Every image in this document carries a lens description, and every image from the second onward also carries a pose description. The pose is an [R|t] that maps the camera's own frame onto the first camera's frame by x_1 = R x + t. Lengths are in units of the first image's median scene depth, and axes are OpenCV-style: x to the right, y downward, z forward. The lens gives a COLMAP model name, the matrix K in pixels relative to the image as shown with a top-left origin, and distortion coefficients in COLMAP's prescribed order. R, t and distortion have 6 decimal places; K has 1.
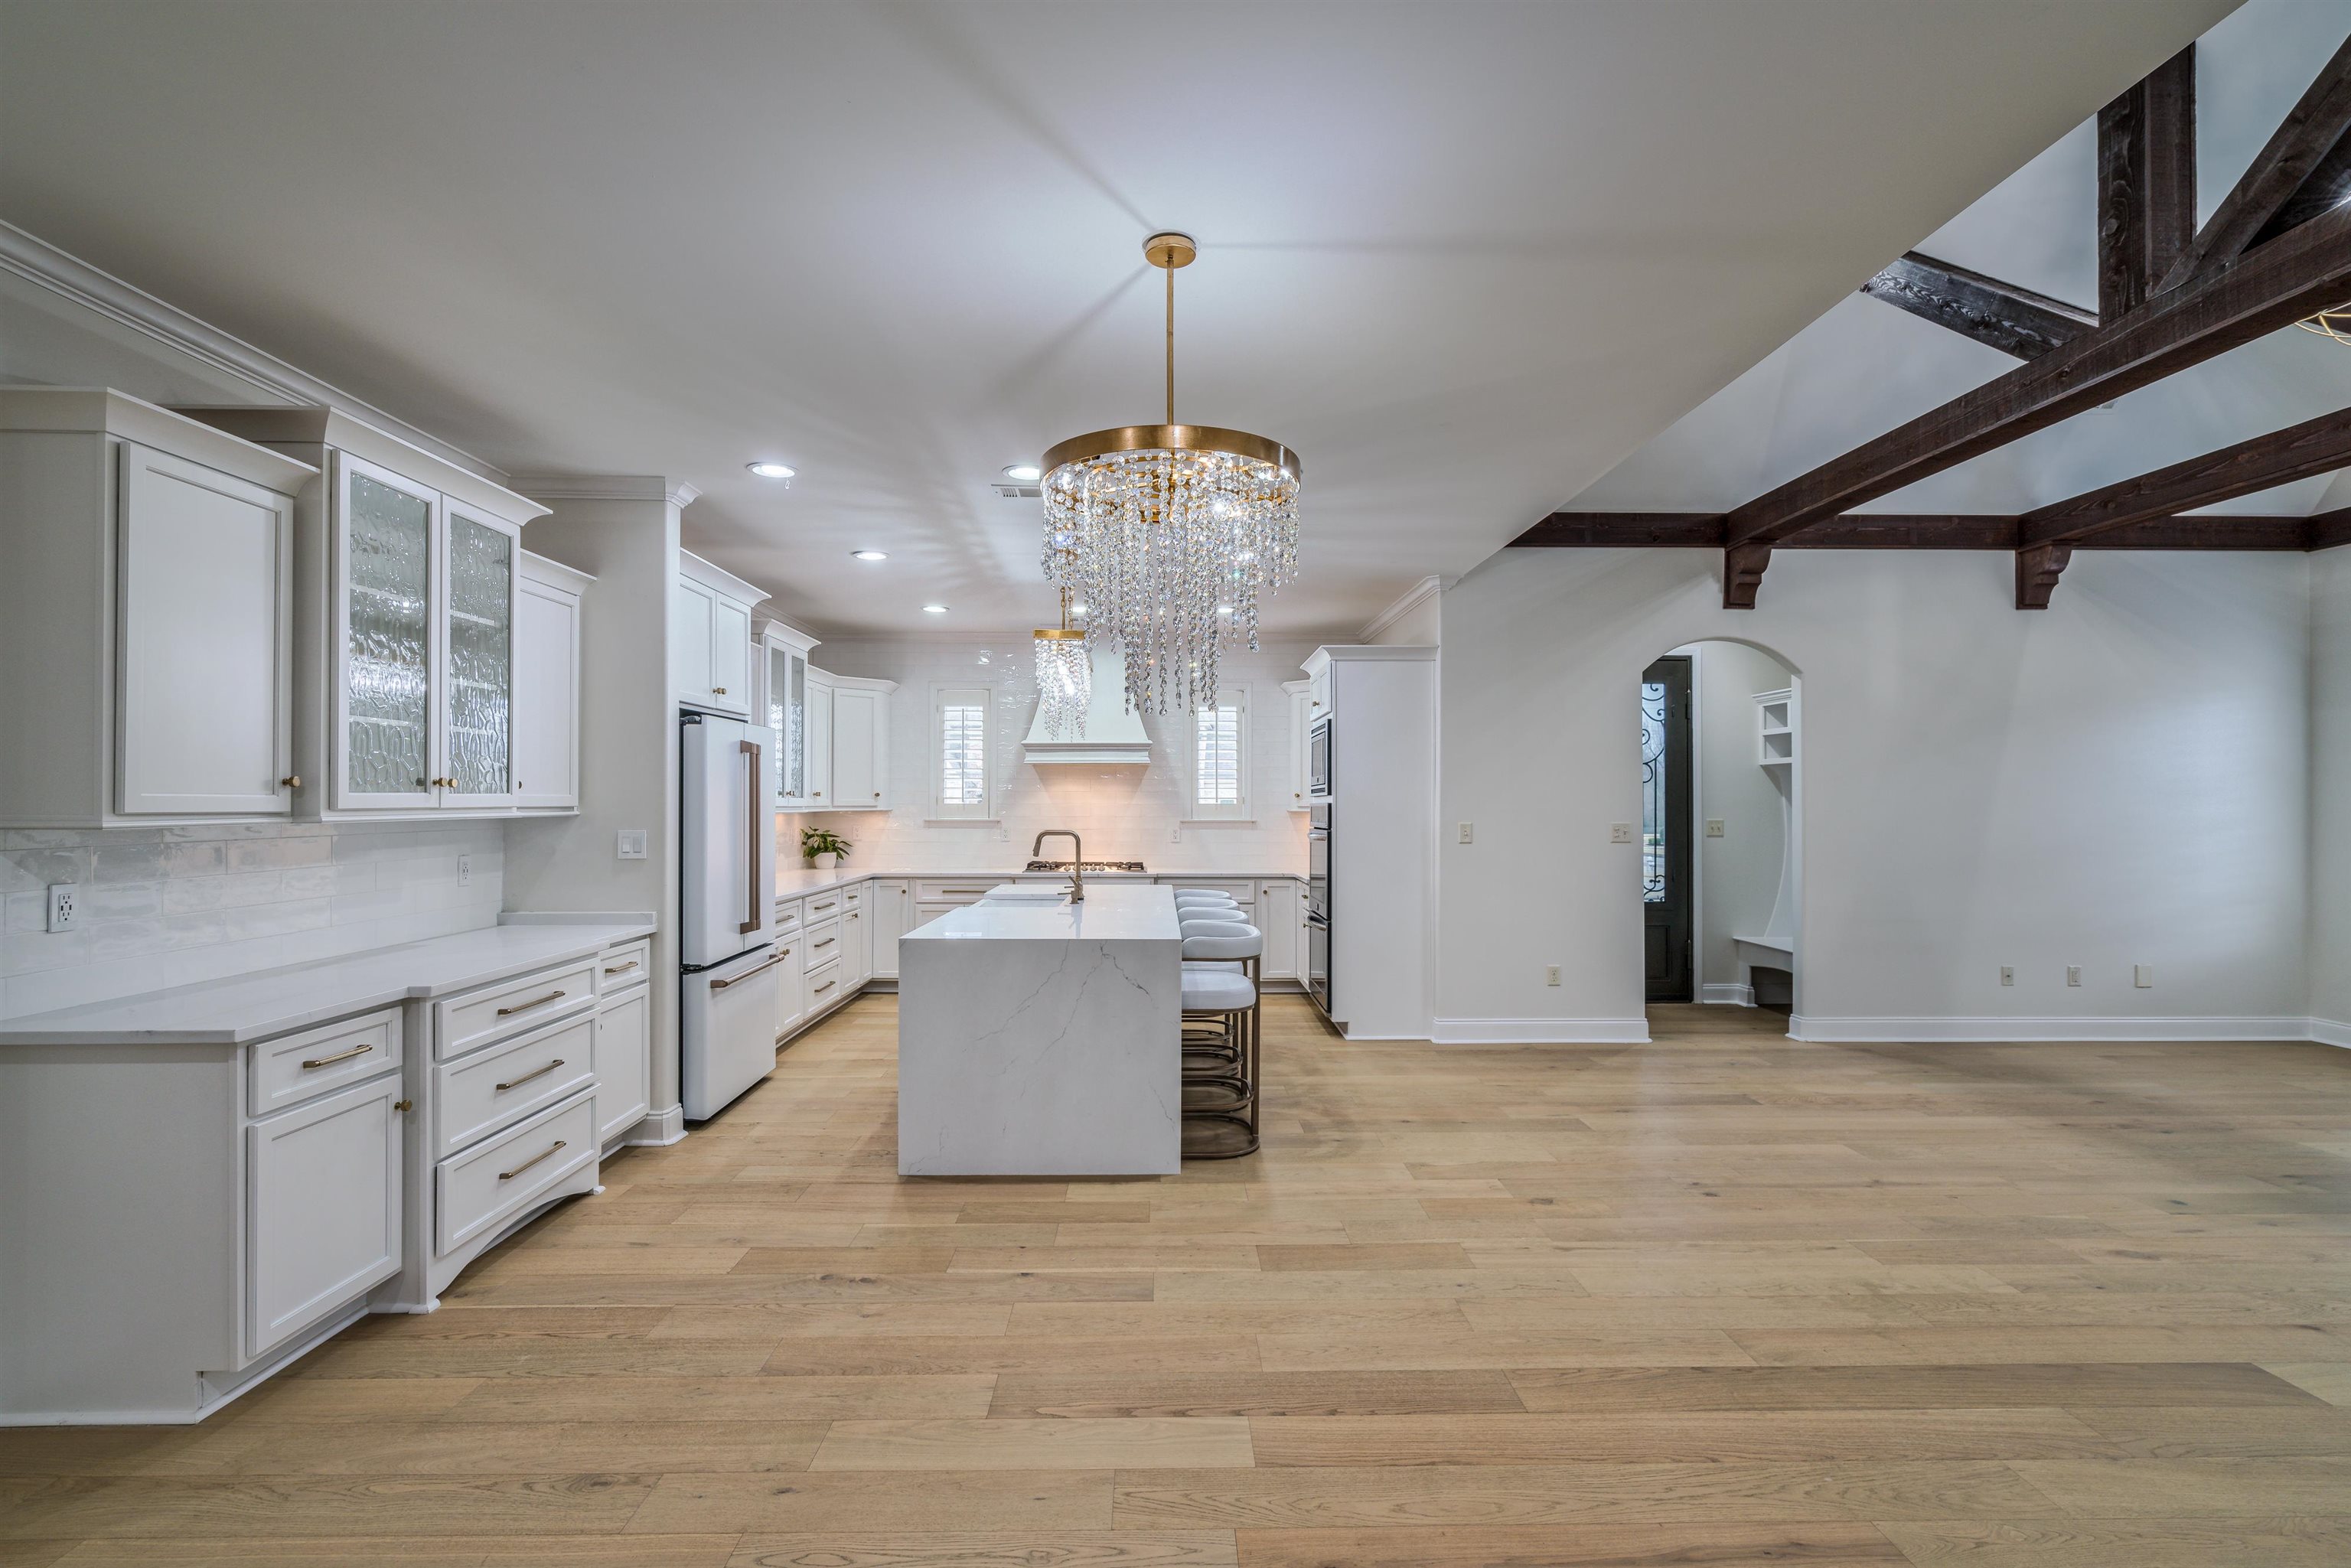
lens RADIAL K [[1054.6, 0, 1165.6], [0, 1054.6, 799.5], [0, 0, 1]] dist [-0.003181, 0.001120]
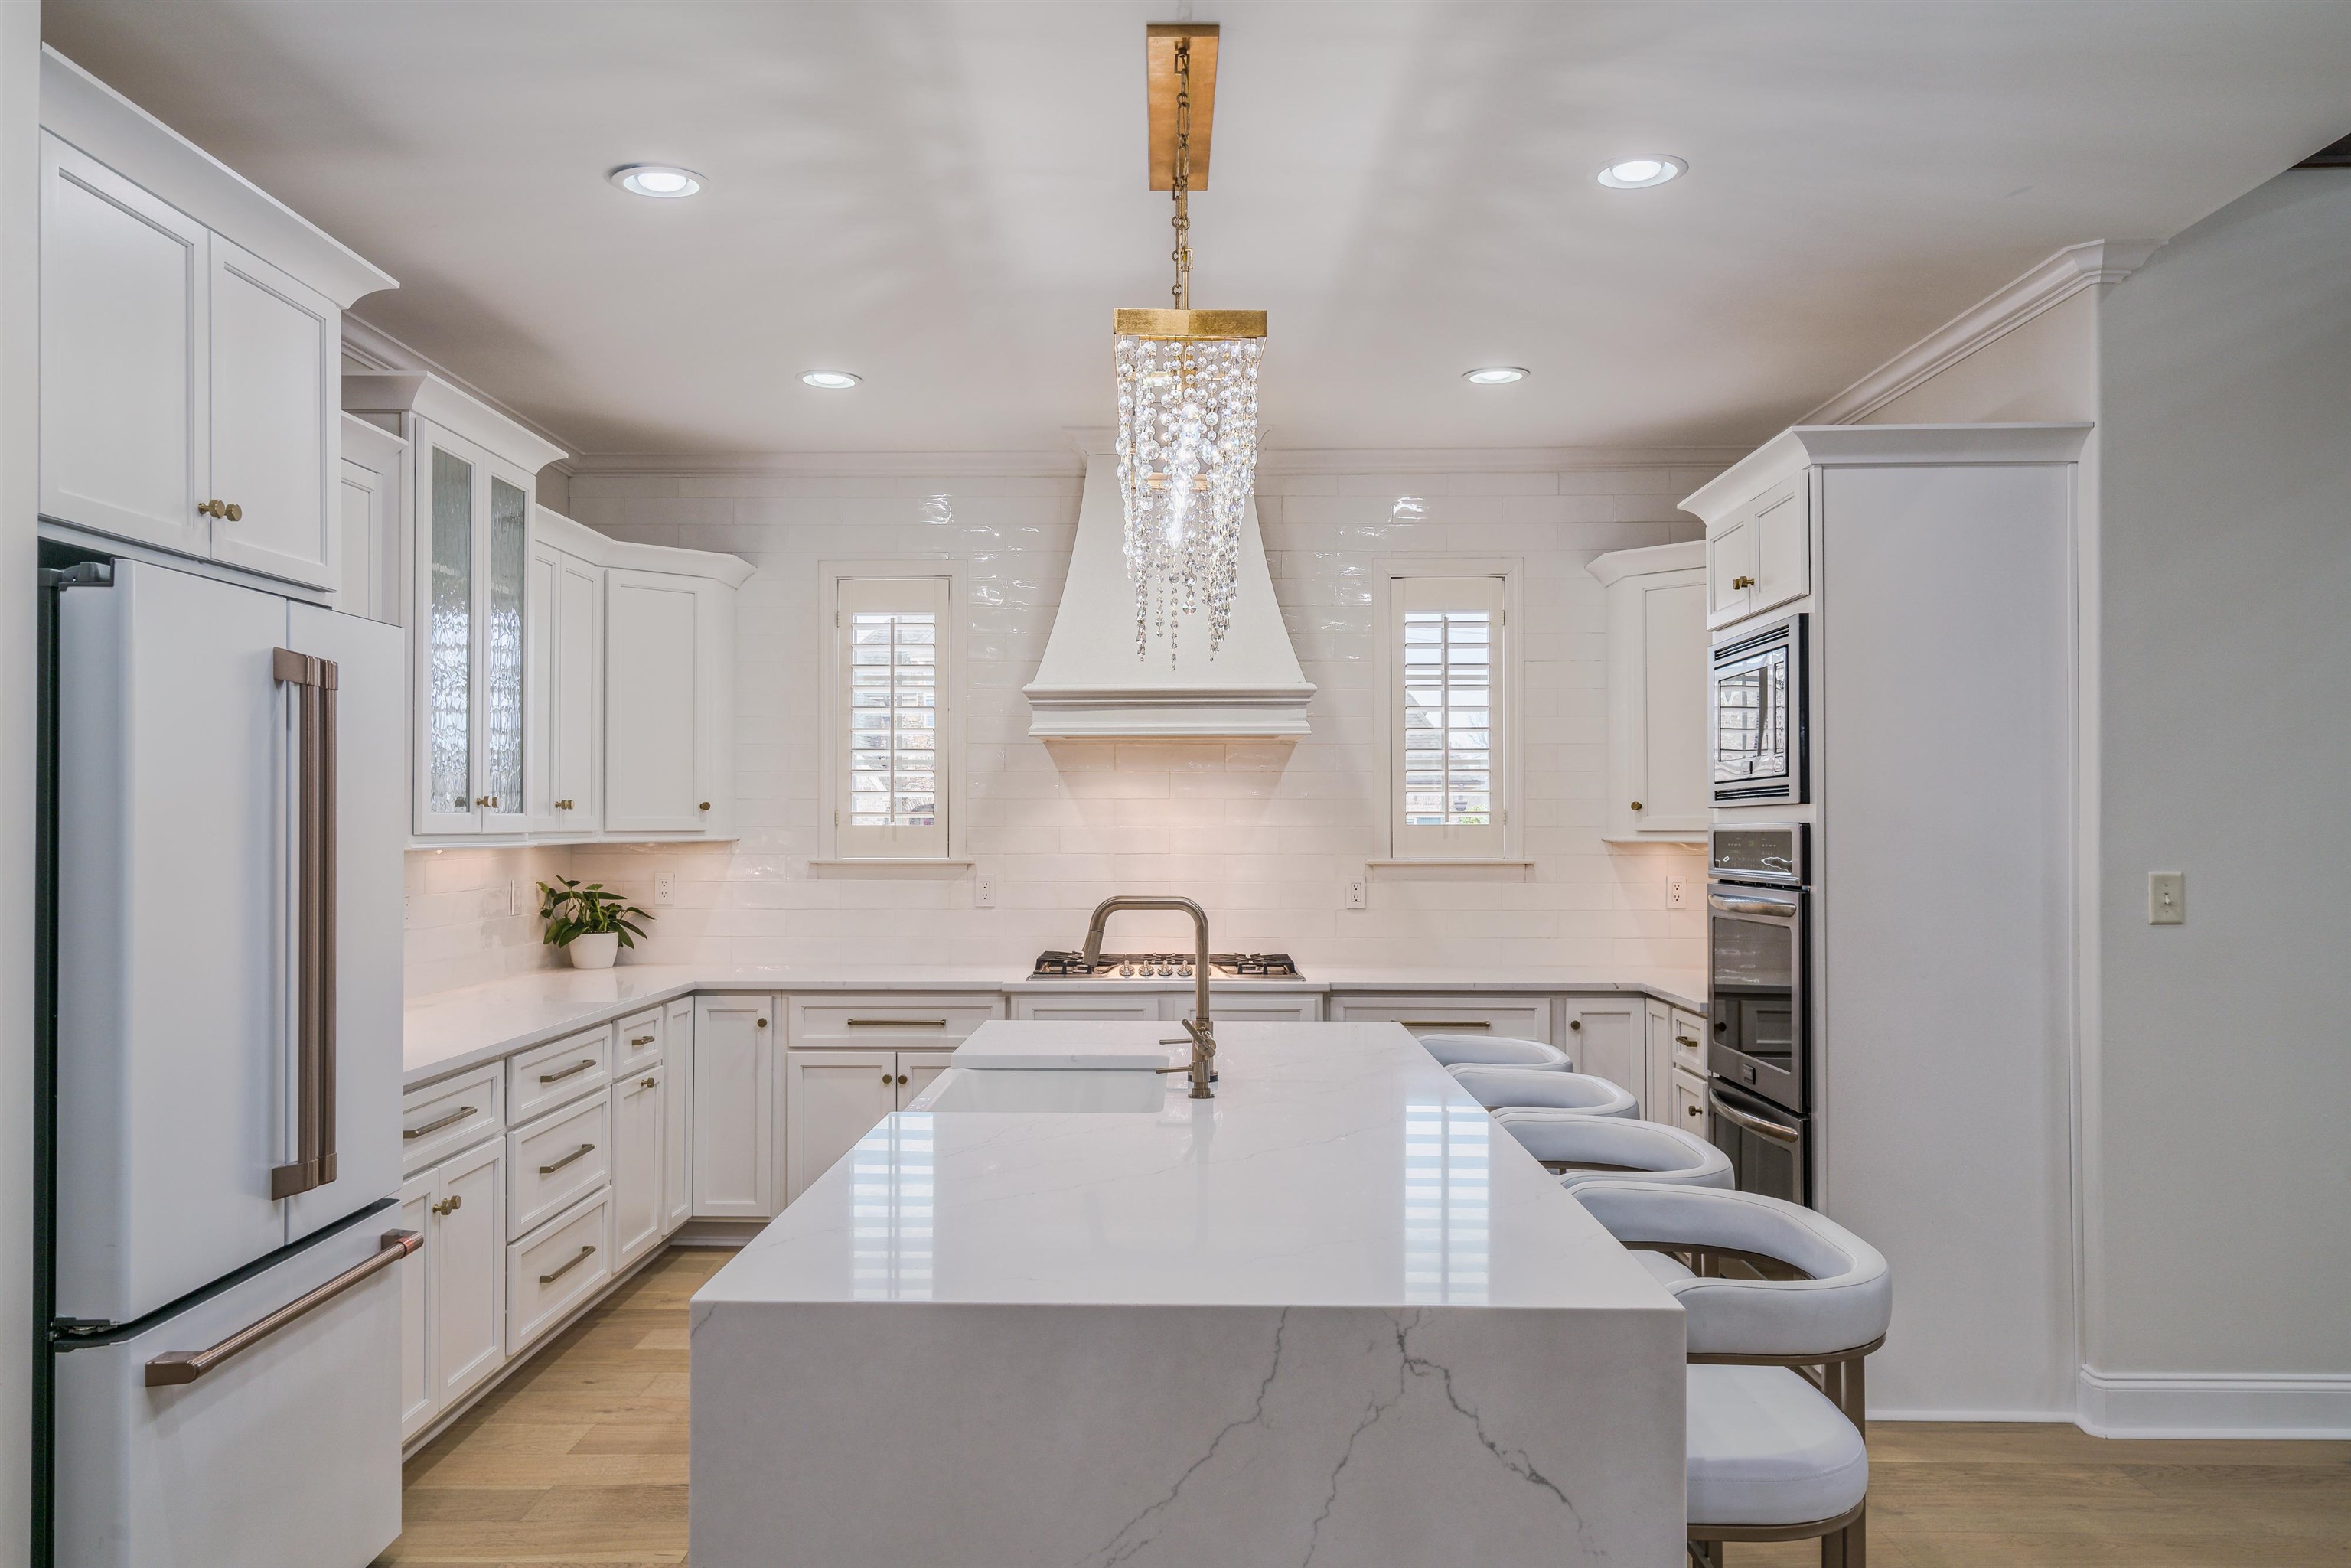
lens RADIAL K [[1890.1, 0, 1175.5], [0, 1890.1, 784.0], [0, 0, 1]] dist [0.002086, -0.000294]
pose [[0.999268, -0.003047, -0.038121, -0.049411], [0.002390, 0.999848, -0.017257, 0.000485], [0.038168, 0.017154, 0.999124, 0.240930]]
